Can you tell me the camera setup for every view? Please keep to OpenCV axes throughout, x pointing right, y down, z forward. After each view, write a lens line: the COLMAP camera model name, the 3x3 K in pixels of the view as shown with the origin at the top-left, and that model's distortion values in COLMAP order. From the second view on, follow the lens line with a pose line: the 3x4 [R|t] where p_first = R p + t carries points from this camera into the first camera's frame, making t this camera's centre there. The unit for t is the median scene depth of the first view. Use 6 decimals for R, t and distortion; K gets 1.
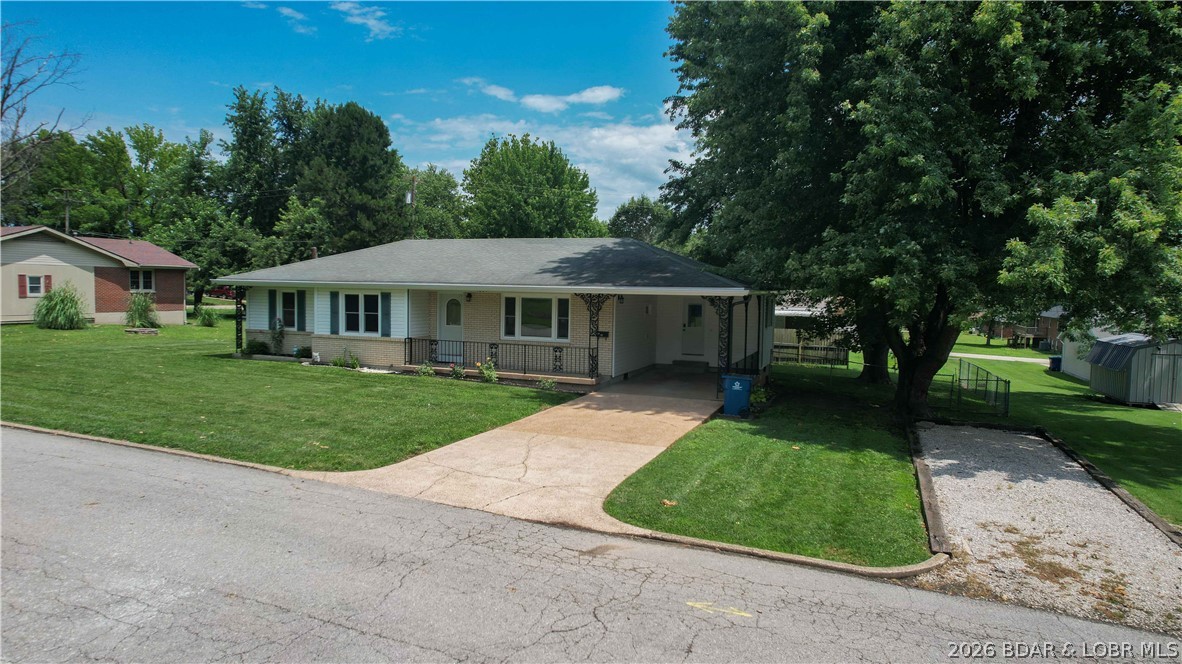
lens RADIAL K [[757.6, 0, 591.0], [0, 757.6, 332.0], [0, 0, 1]] dist [-0.077059, 0.074531]
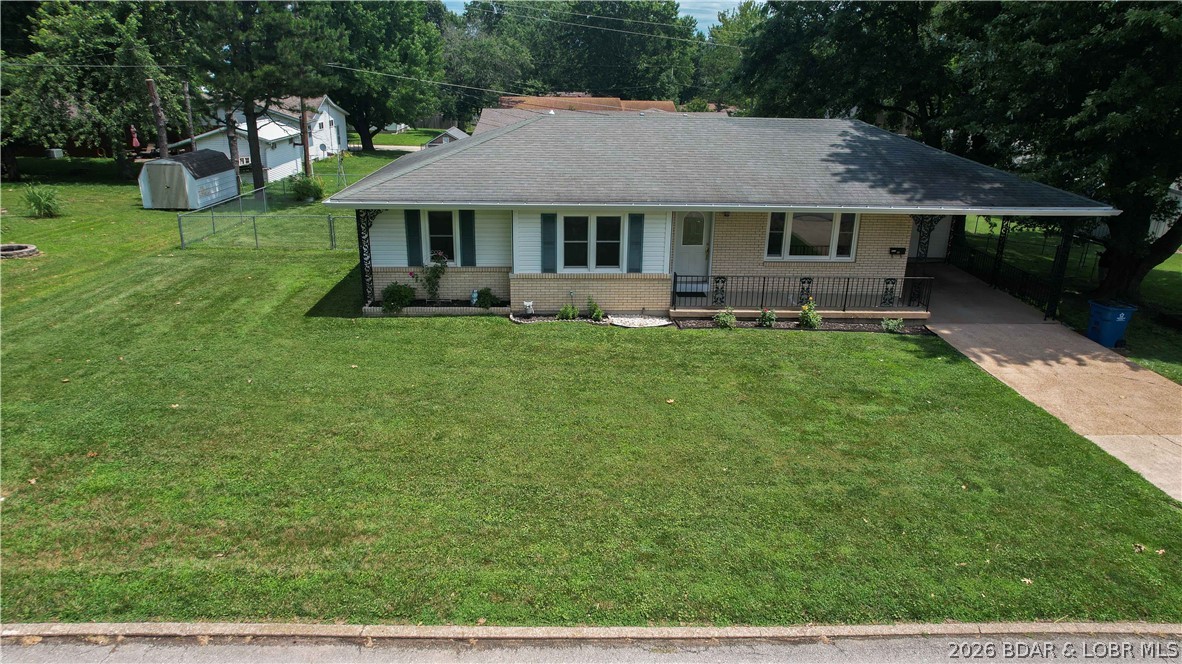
lens RADIAL K [[731.3, 0, 591.0], [0, 731.3, 332.0], [0, 0, 1]] dist [-0.035453, 0.001990]
pose [[0.912038, -0.142581, 0.384522, -0.588616], [0.025828, 0.955726, 0.293123, -0.148460], [-0.409292, -0.257408, 0.875341, 0.362562]]
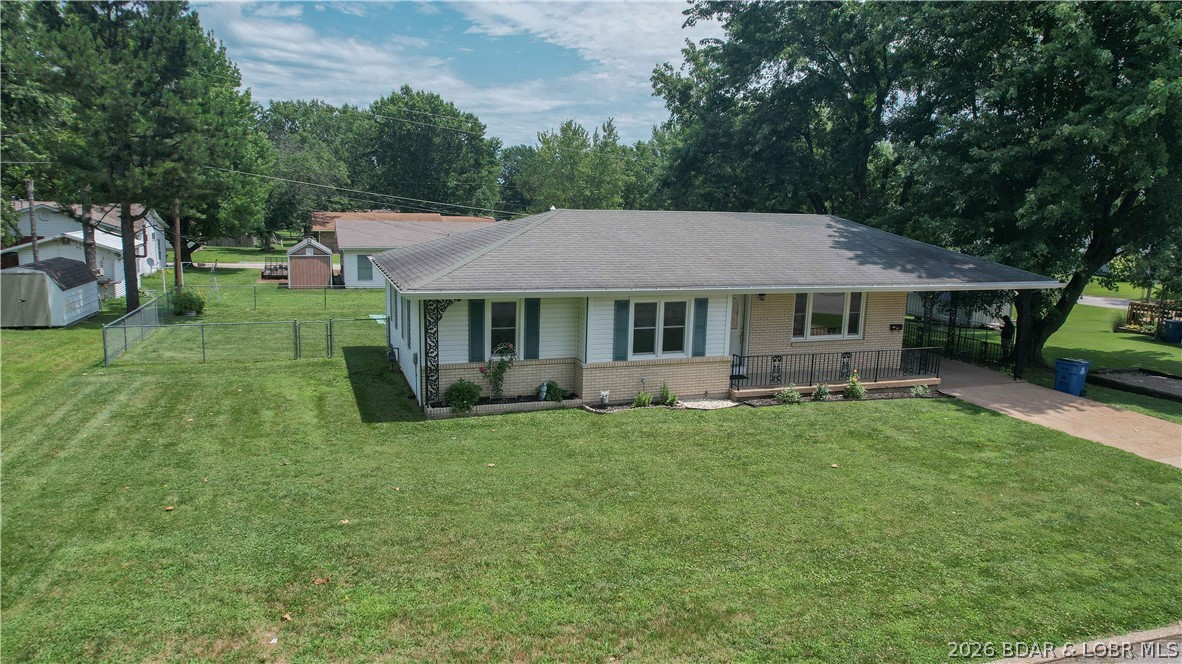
lens RADIAL K [[757.6, 0, 591.0], [0, 757.6, 332.0], [0, 0, 1]] dist [-0.077059, 0.074531]
pose [[0.755023, -0.113281, 0.645838, -0.824395], [0.026013, 0.989363, 0.143125, -0.126562], [-0.655182, -0.091263, 0.749939, 0.497995]]
